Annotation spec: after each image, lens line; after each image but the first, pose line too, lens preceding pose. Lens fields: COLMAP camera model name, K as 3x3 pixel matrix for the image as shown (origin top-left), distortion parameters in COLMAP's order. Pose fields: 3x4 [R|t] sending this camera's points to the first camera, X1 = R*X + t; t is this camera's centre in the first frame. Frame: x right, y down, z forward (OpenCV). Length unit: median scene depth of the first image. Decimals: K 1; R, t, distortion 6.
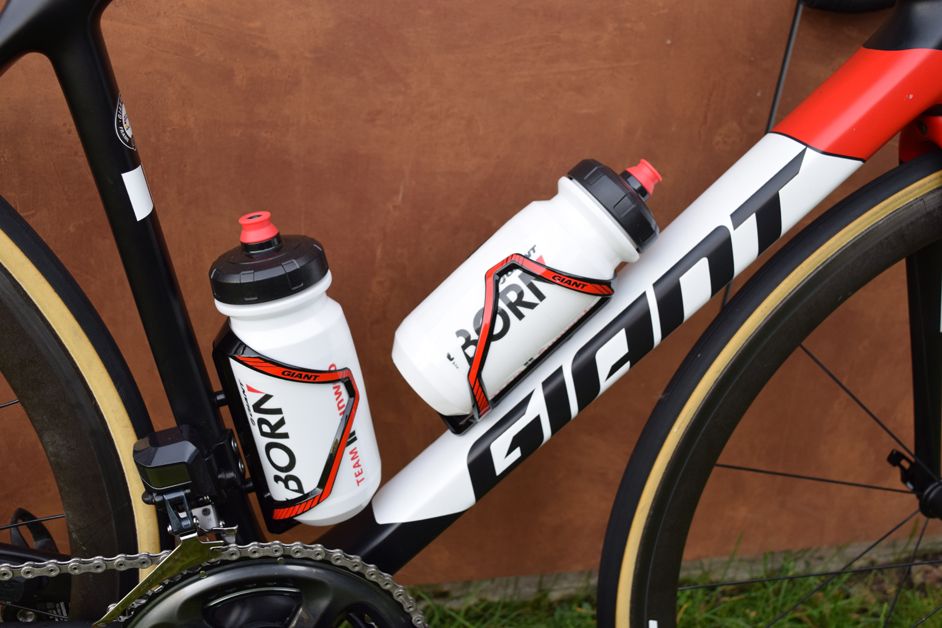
lens RADIAL K [[903.5, 0, 467.9], [0, 903.5, 312.5], [0, 0, 1]] dist [-0.080342, 0.008764]
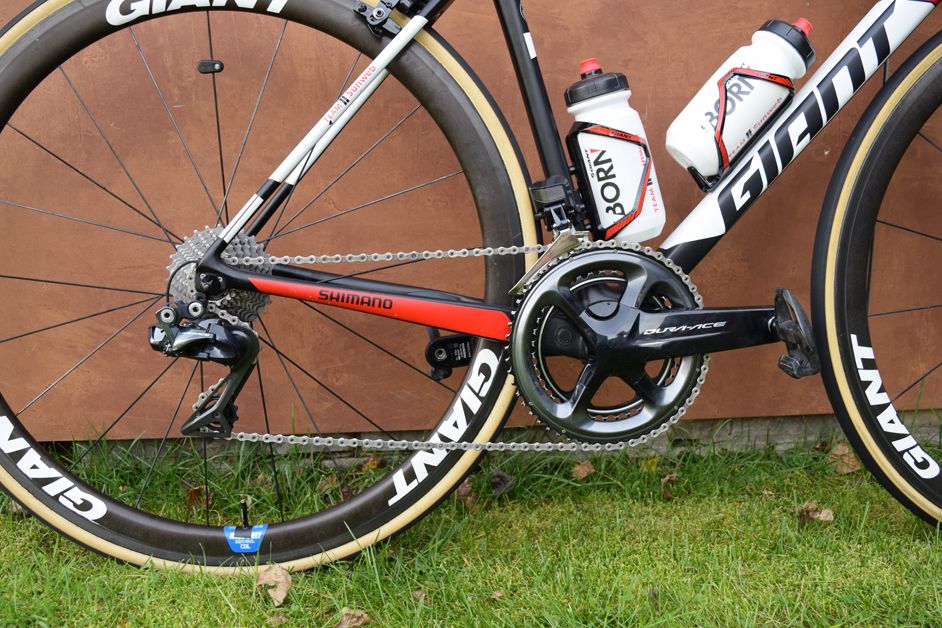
lens RADIAL K [[888.3, 0, 472.9], [0, 888.3, 309.6], [0, 0, 1]] dist [-0.073918, 0.001594]
pose [[0.981059, -0.092579, -0.170157, -0.158721], [0.051645, 0.971614, -0.230866, 0.607534], [0.186700, 0.217706, 0.957991, -0.510396]]
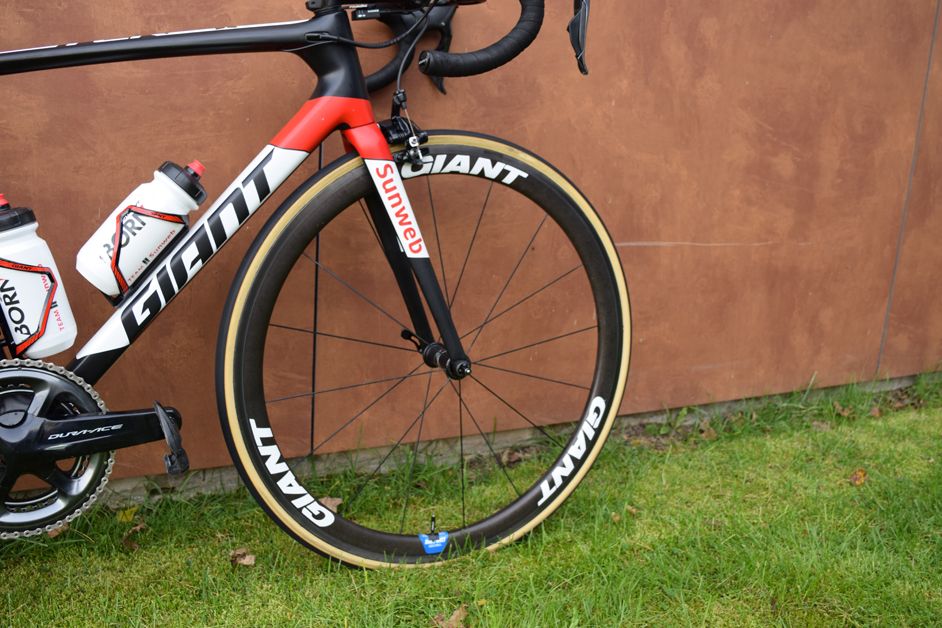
lens RADIAL K [[848.1, 0, 465.8], [0, 848.1, 312.5], [0, 0, 1]] dist [-0.087126, 0.024023]
pose [[0.974501, -0.106443, 0.197528, 0.314623], [0.137231, 0.979214, -0.149355, 0.447794], [-0.177524, 0.172654, 0.968853, -0.748957]]
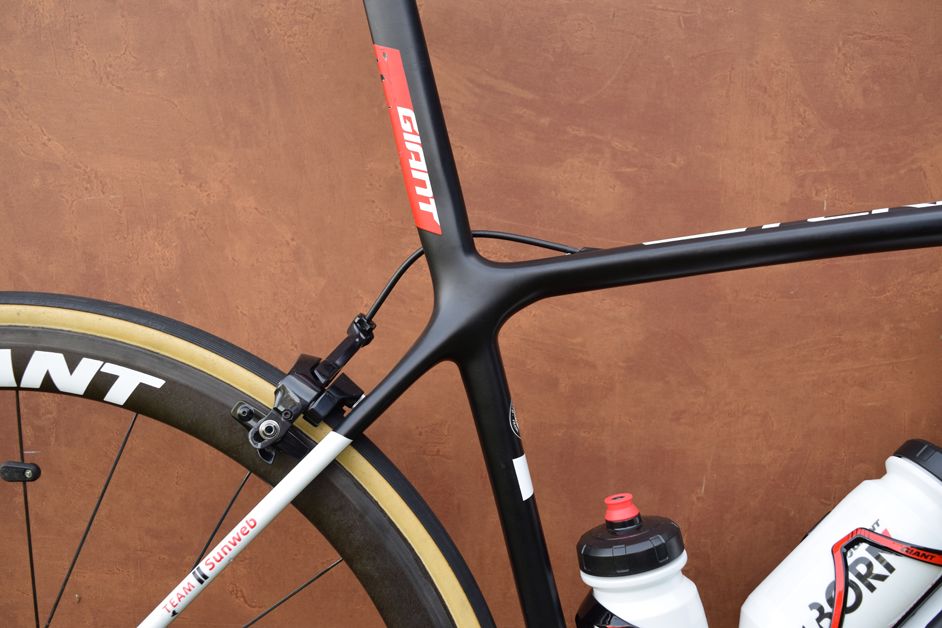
lens RADIAL K [[861.7, 0, 466.5], [0, 861.7, 312.0], [0, 0, 1]] dist [-0.080623, 0.009782]
pose [[0.975717, -0.060014, -0.210652, -0.139287], [-0.018286, 0.936056, -0.351375, 0.043057], [0.218270, 0.346694, 0.912229, -0.078903]]
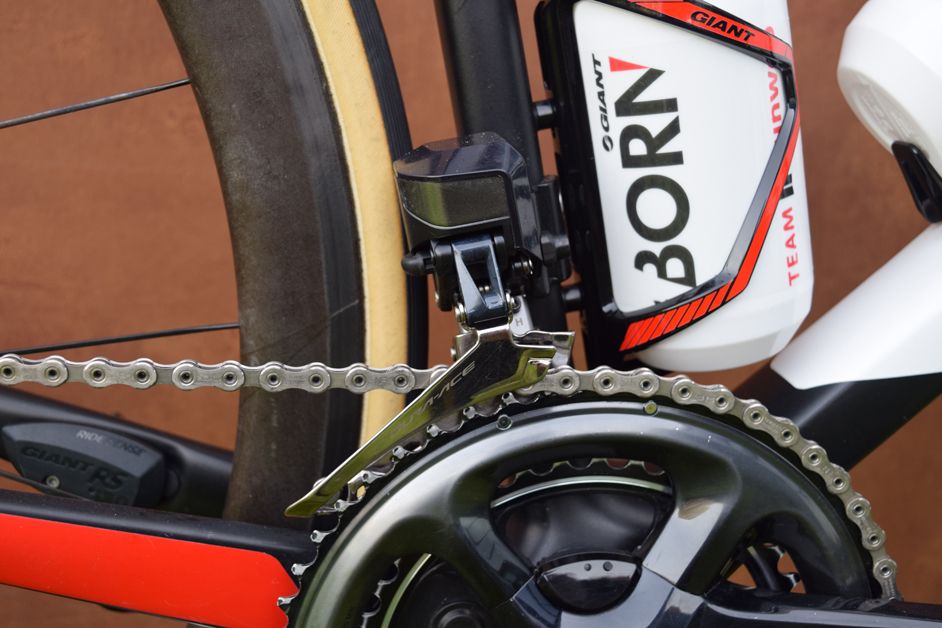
lens RADIAL K [[1176.0, 0, 471.0], [0, 1176.0, 314.0], [0, 0, 1]] dist [-0.038725, -0.004340]
pose [[0.993547, 0.028809, -0.109704, -0.191732], [-0.042662, 0.991099, -0.126104, 0.251059], [0.105095, 0.129970, 0.985932, 0.247496]]
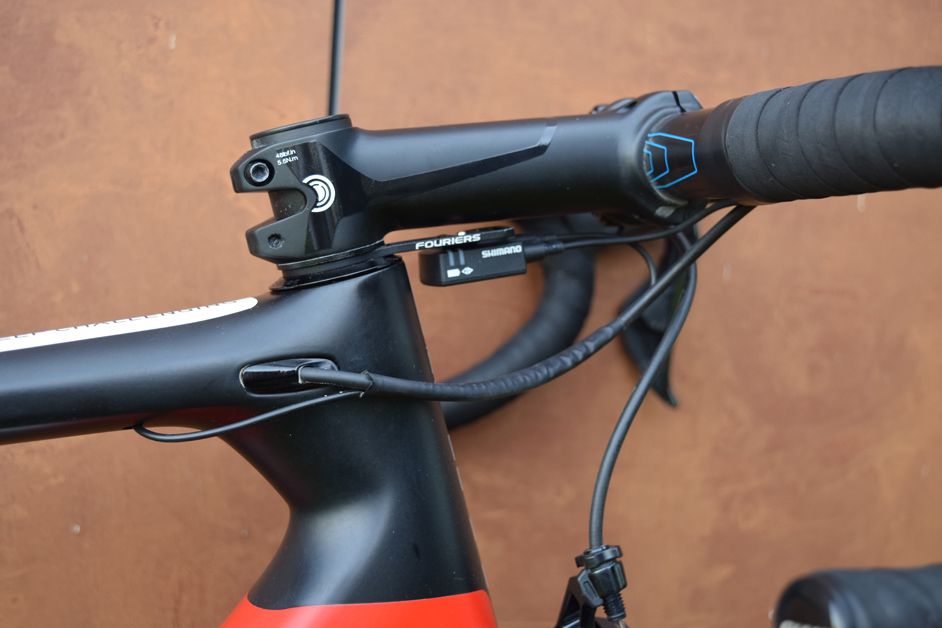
lens RADIAL K [[1305.1, 0, 471.0], [0, 1305.1, 314.0], [0, 0, 1]] dist [-0.012447, -0.025109]
pose [[0.984702, -0.077224, 0.156200, 0.401304], [0.120183, 0.950076, -0.287943, -0.183274], [-0.126166, 0.302310, 0.944823, 0.149831]]
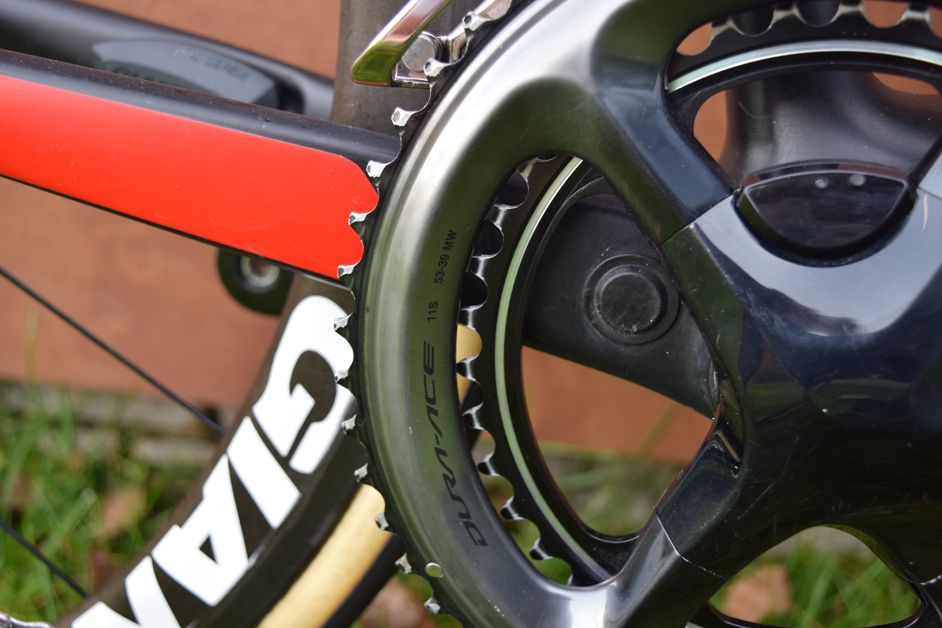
lens RADIAL K [[1119.1, 0, 471.0], [0, 1119.1, 311.0], [0, 0, 1]] dist [-0.050491, -0.000637]
pose [[0.907540, 0.086312, -0.411000, -0.150491], [-0.111338, 0.993083, -0.037295, 0.358581], [0.404938, 0.079607, 0.910872, 0.486336]]
